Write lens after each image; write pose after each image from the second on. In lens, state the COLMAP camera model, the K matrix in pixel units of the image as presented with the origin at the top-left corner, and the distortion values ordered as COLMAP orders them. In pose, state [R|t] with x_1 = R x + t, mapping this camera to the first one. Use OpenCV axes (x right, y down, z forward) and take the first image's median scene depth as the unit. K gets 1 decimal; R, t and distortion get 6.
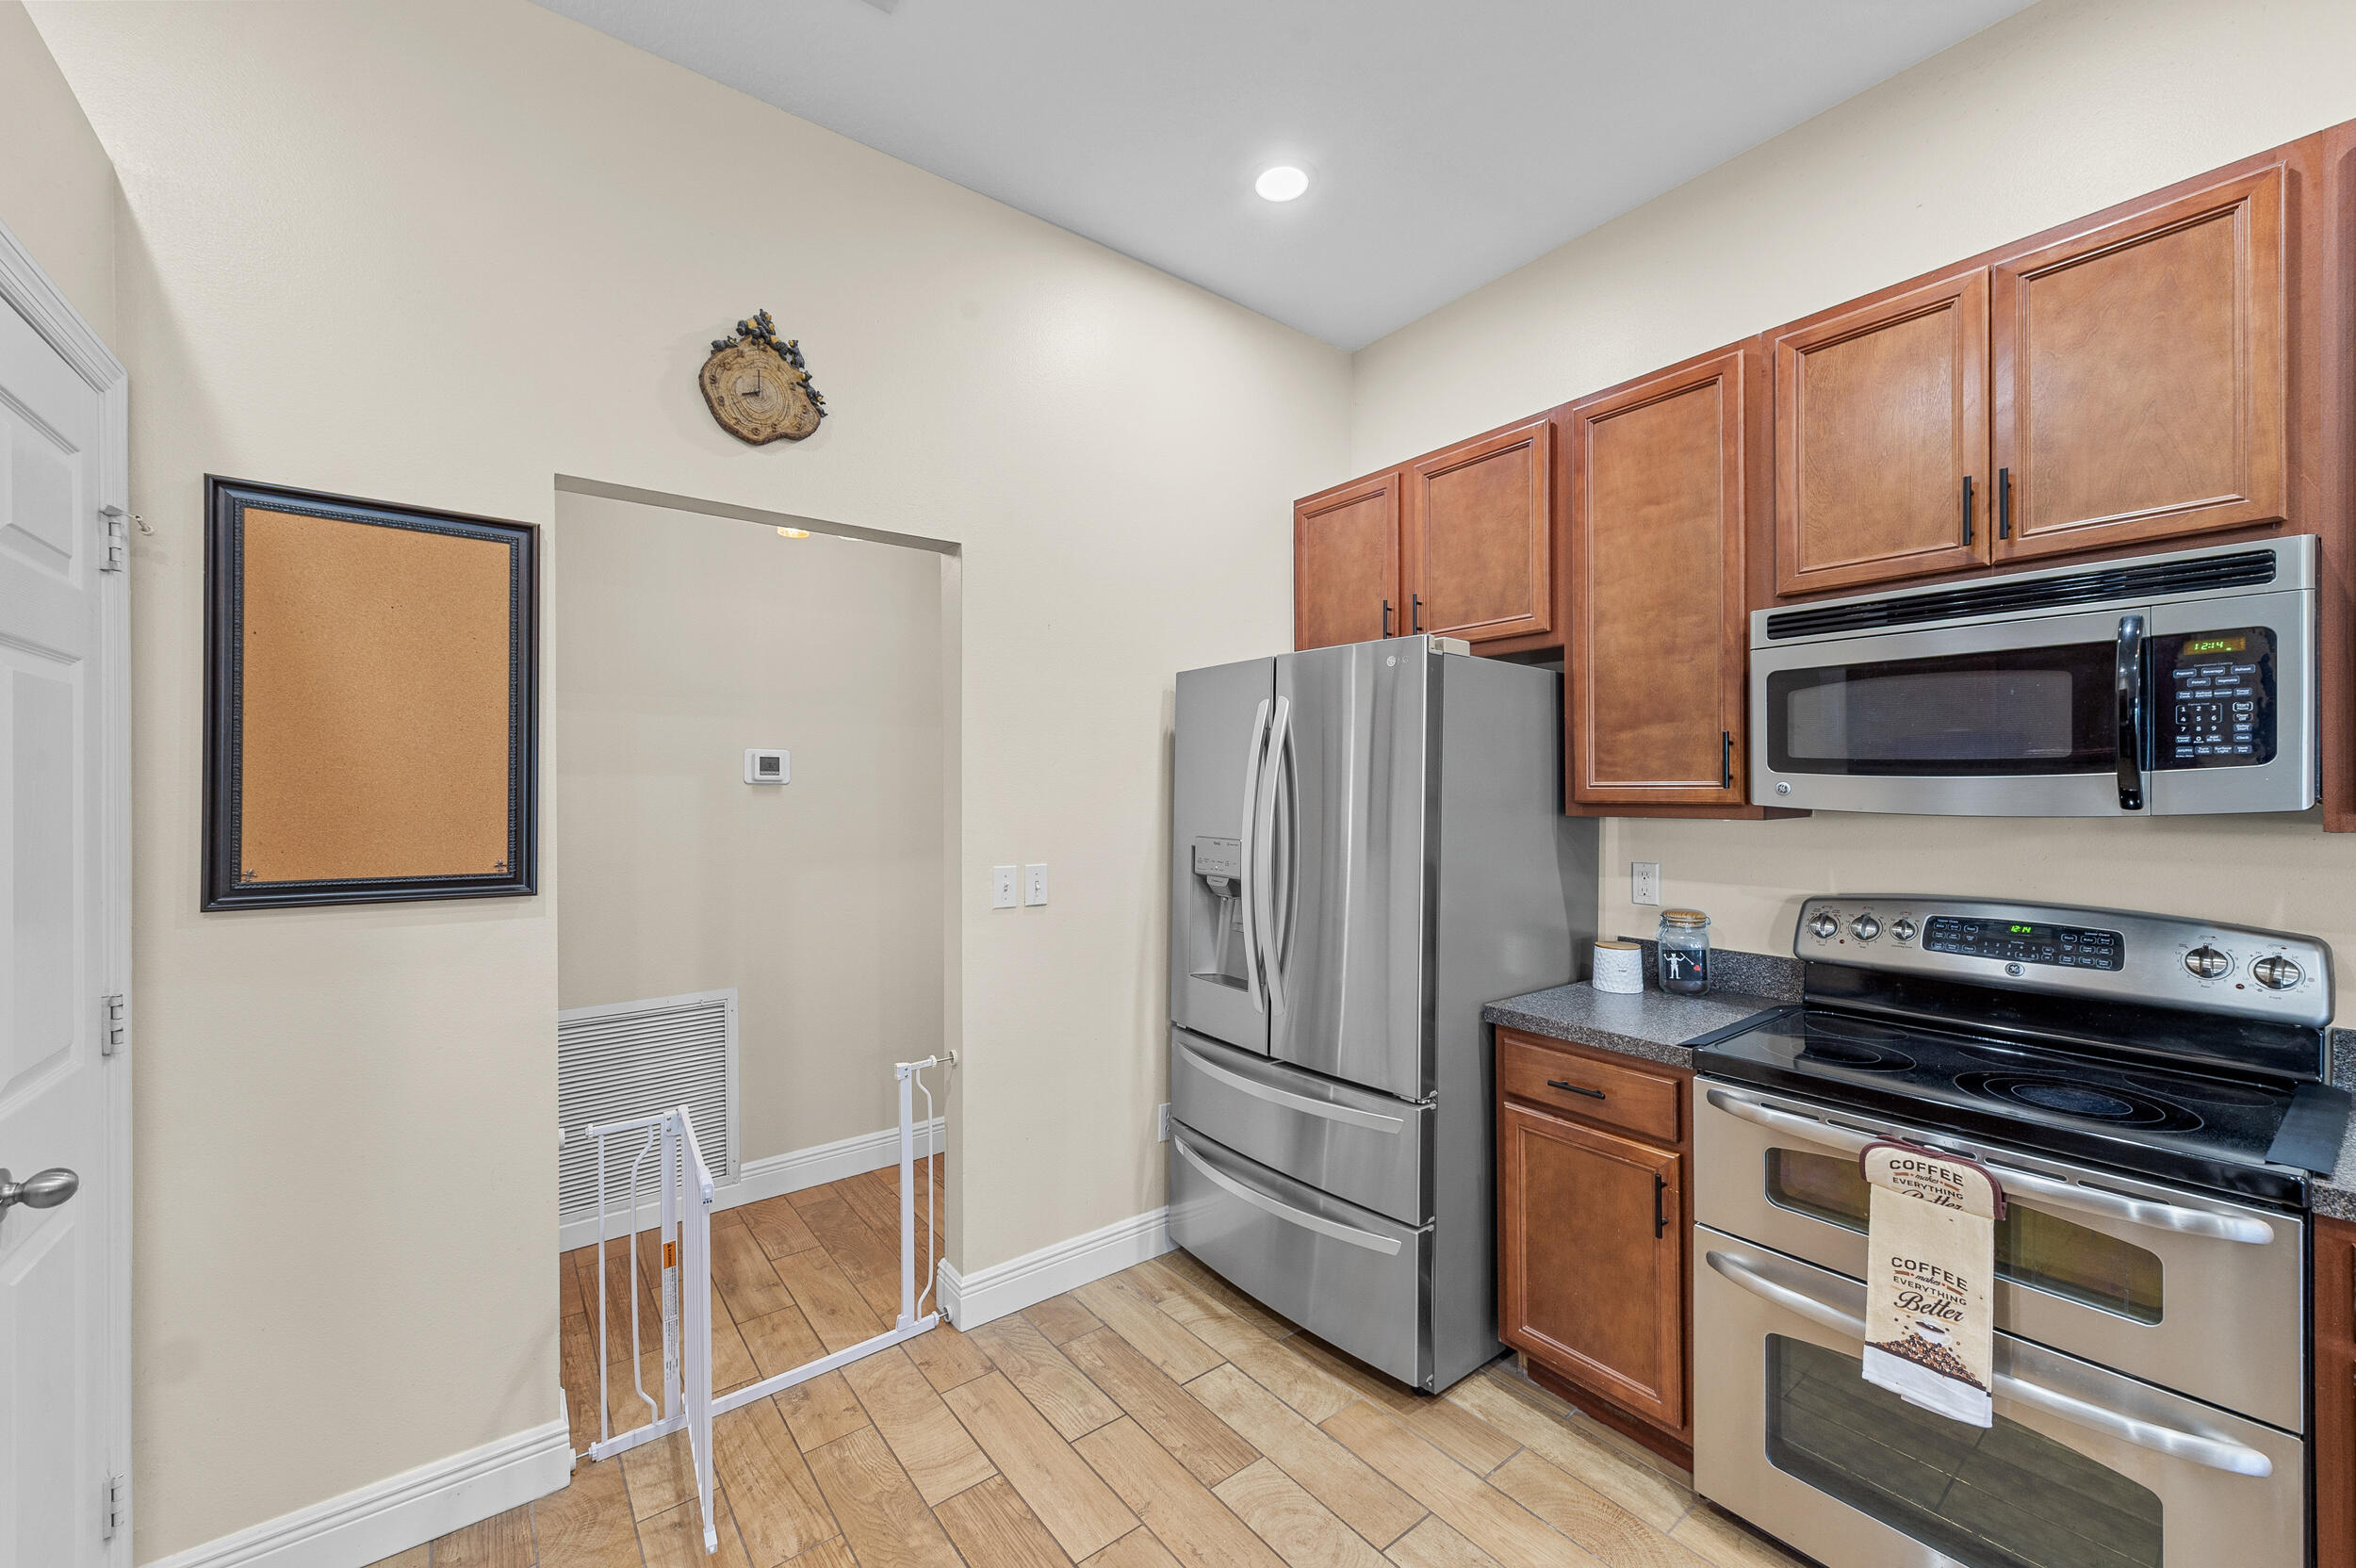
lens RADIAL K [[919.9, 0, 1181.3], [0, 919.9, 789.2], [0, 0, 1]] dist [0.006930, -0.000886]
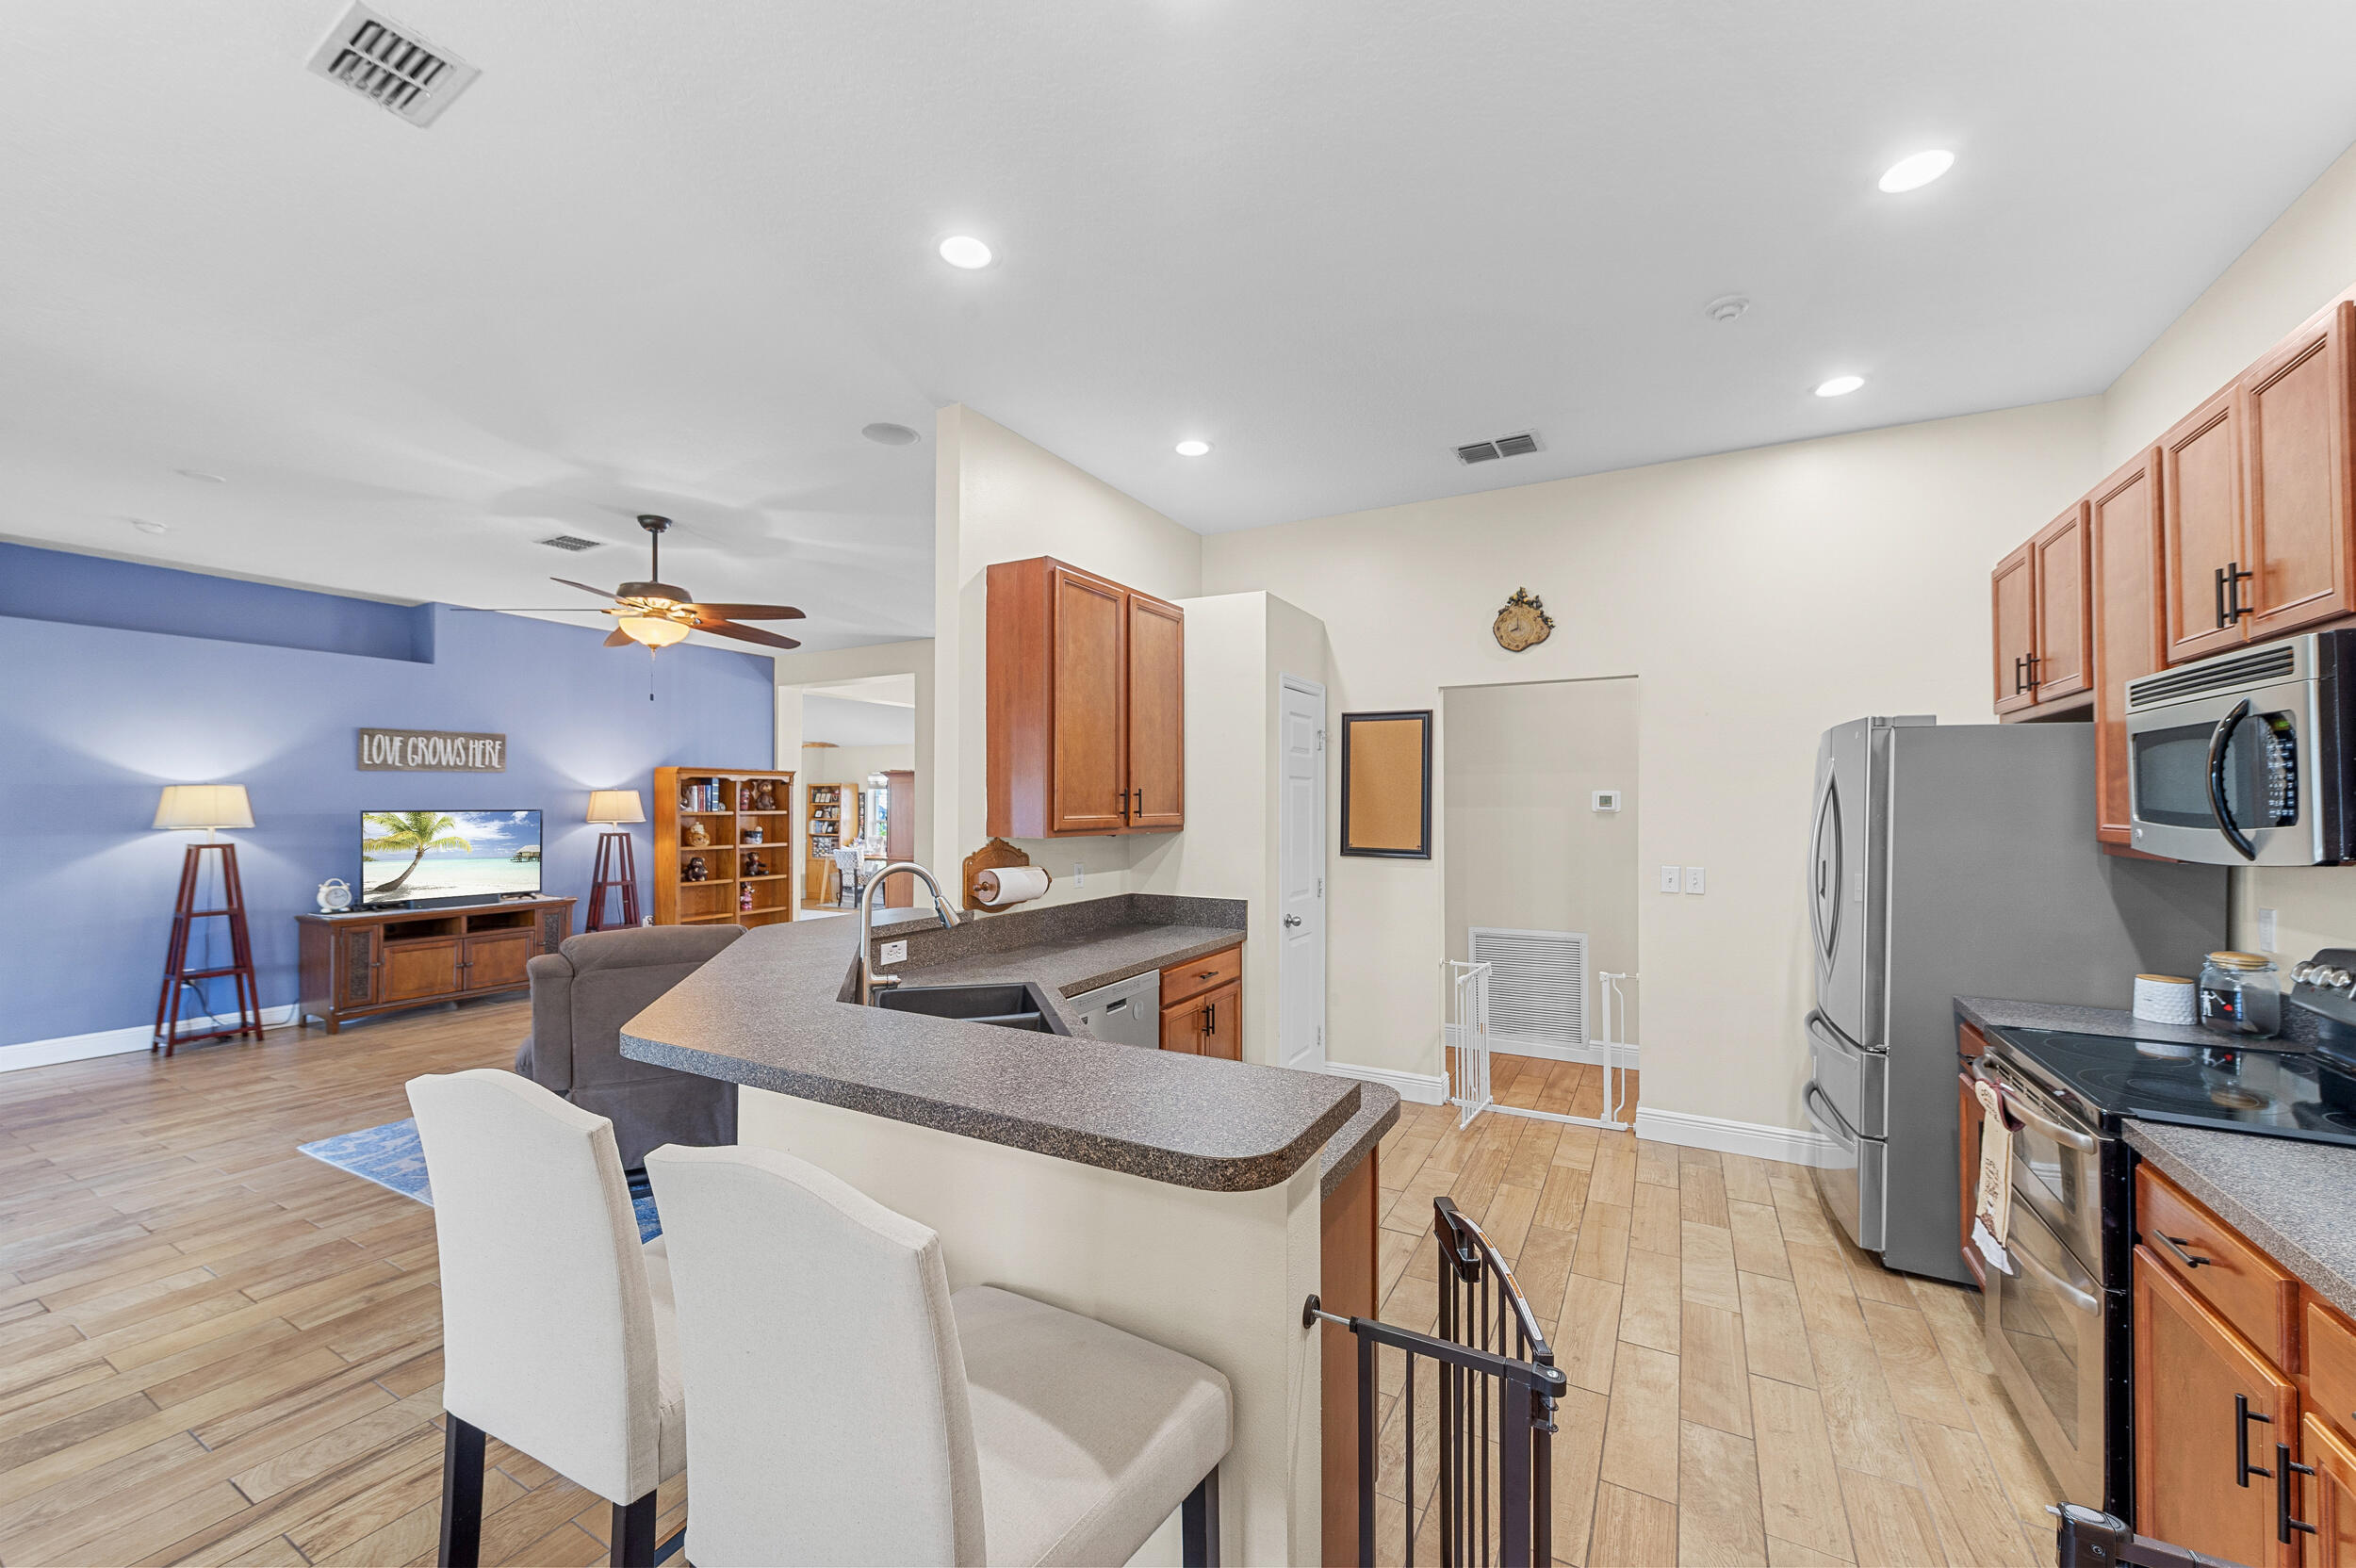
lens RADIAL K [[919.9, 0, 1179.5], [0, 919.9, 788.0], [0, 0, 1]] dist [0.006930, -0.000886]
pose [[0.403542, -0.010831, -0.914897, 1.151200], [-0.004053, 0.999899, -0.013625, -0.037496], [0.914952, 0.009206, 0.403457, -0.546271]]
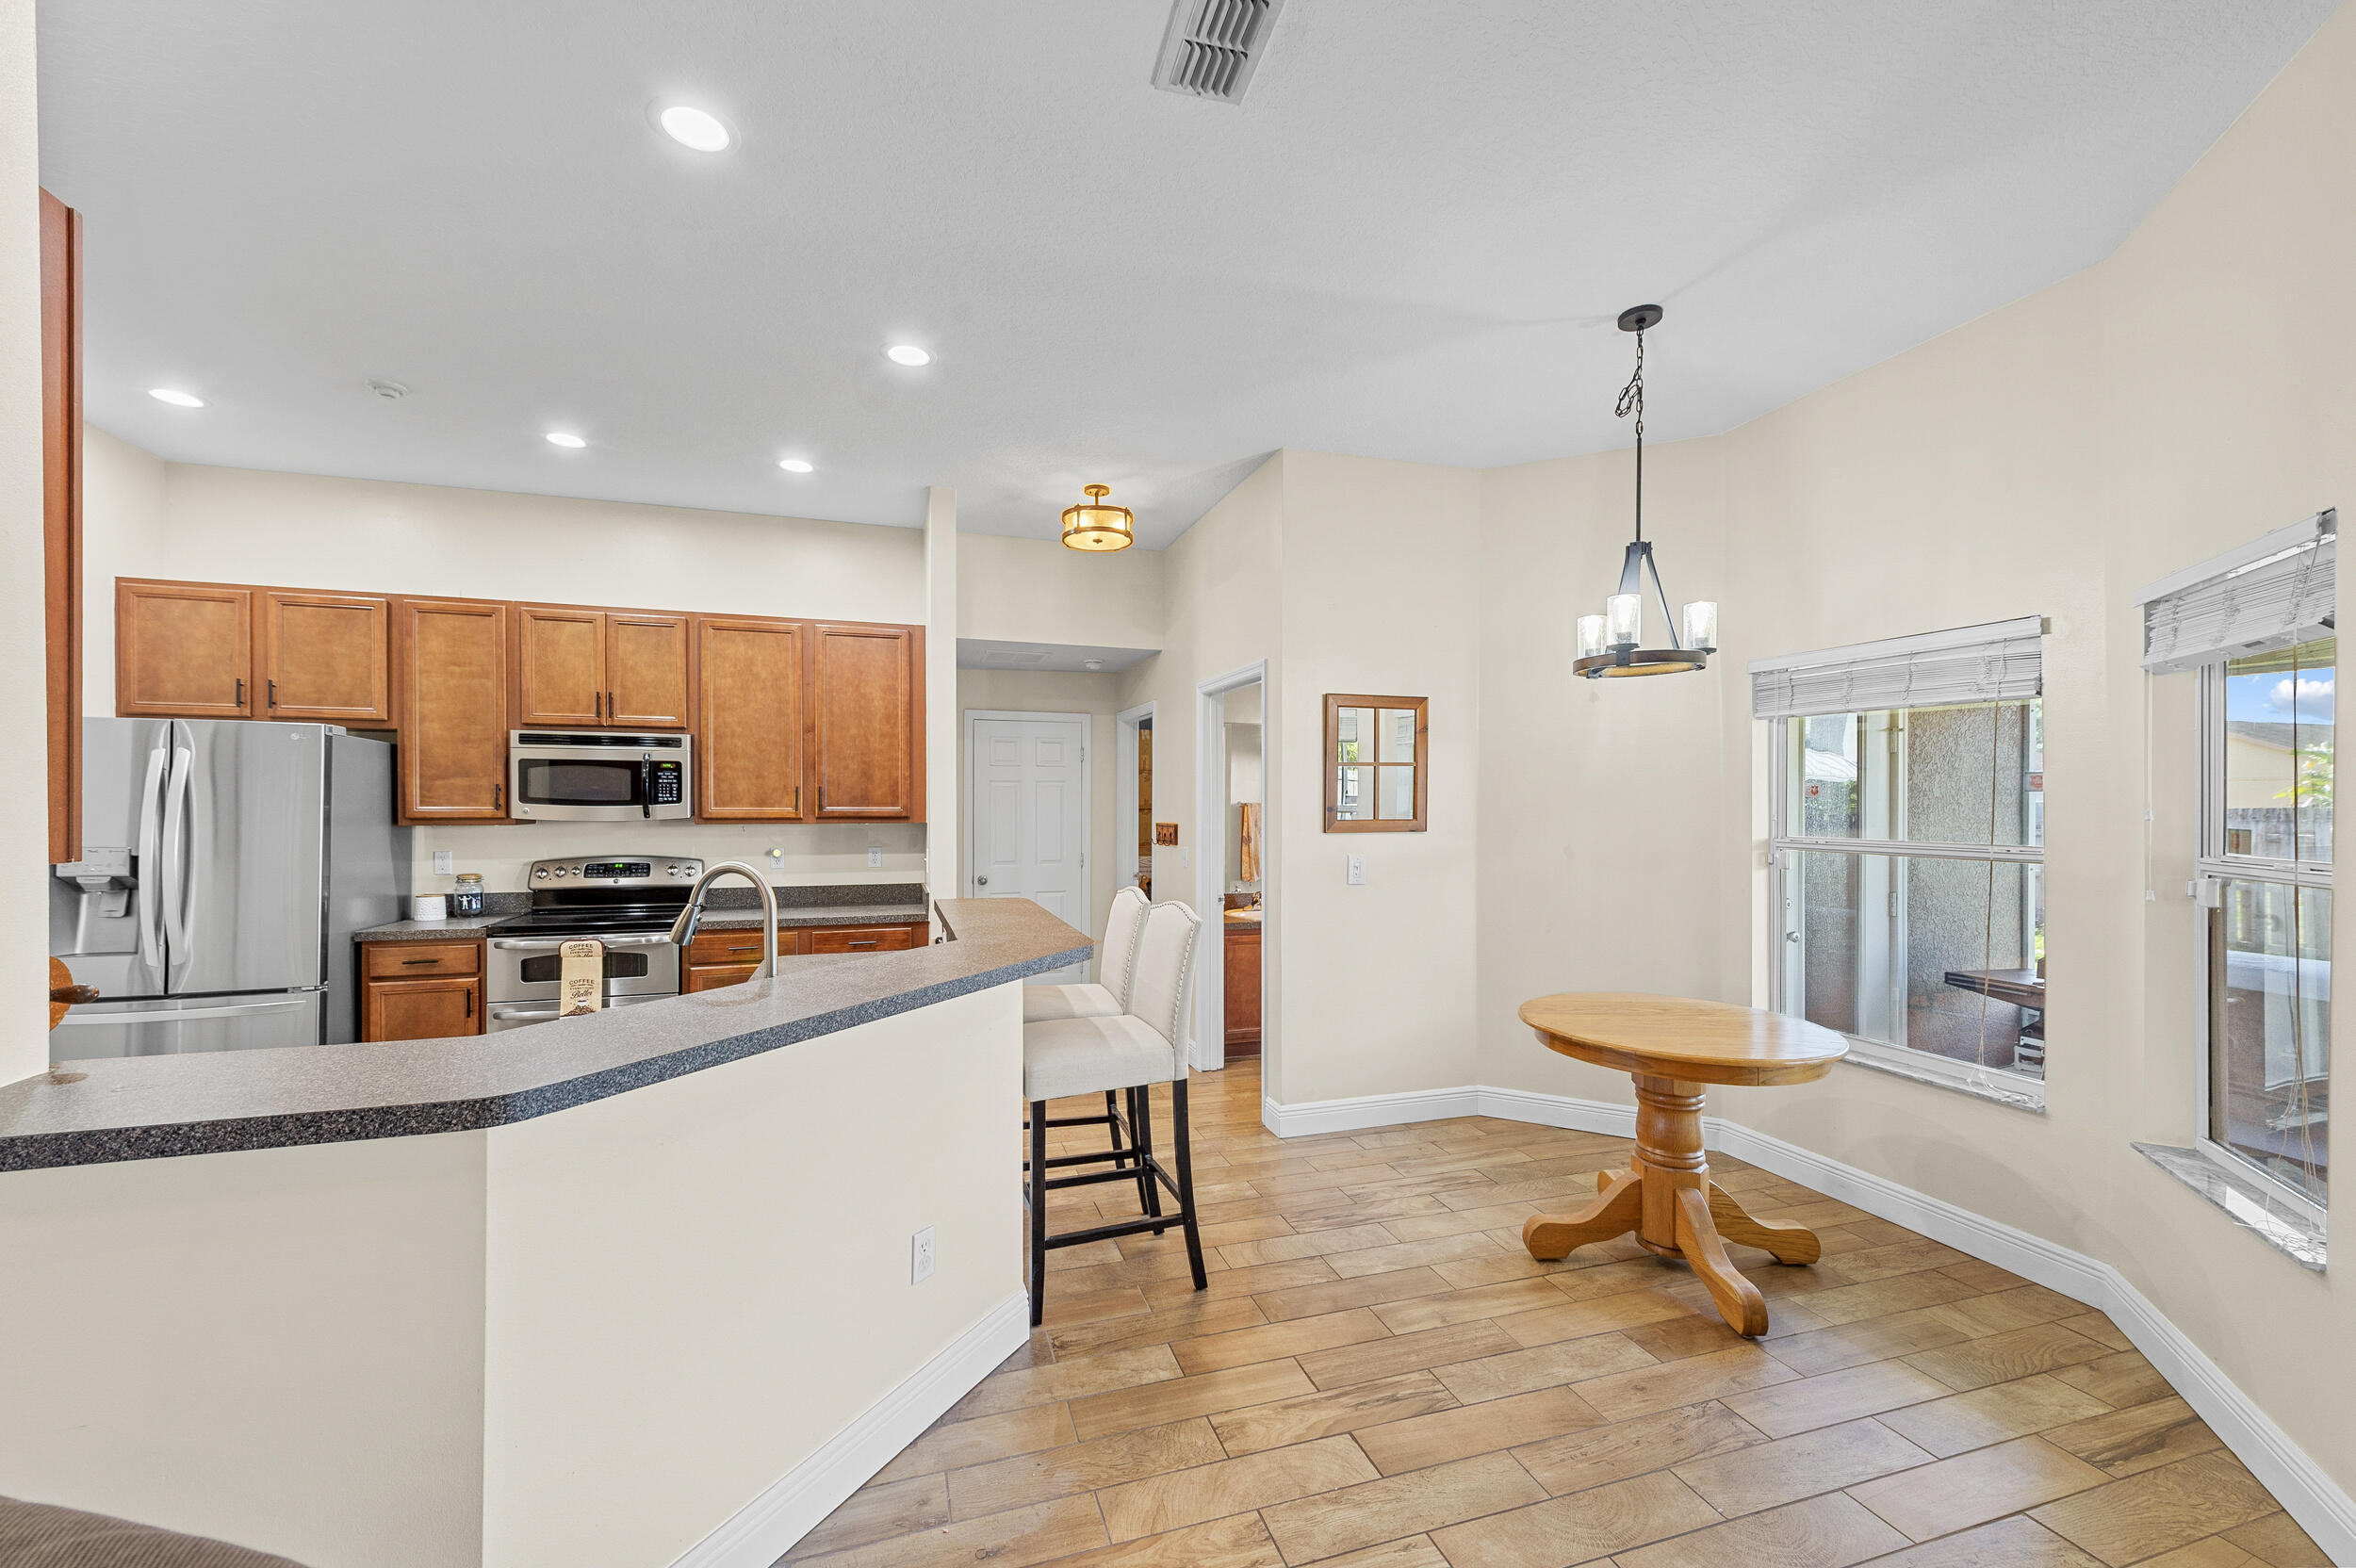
lens RADIAL K [[919.9, 0, 1166.5], [0, 919.9, 813.2], [0, 0, 1]] dist [0.006930, -0.000886]
pose [[0.343601, -0.003230, 0.939110, -0.864457], [-0.003441, 0.999983, 0.004699, -0.009839], [-0.939109, -0.004846, 0.343584, -1.161297]]
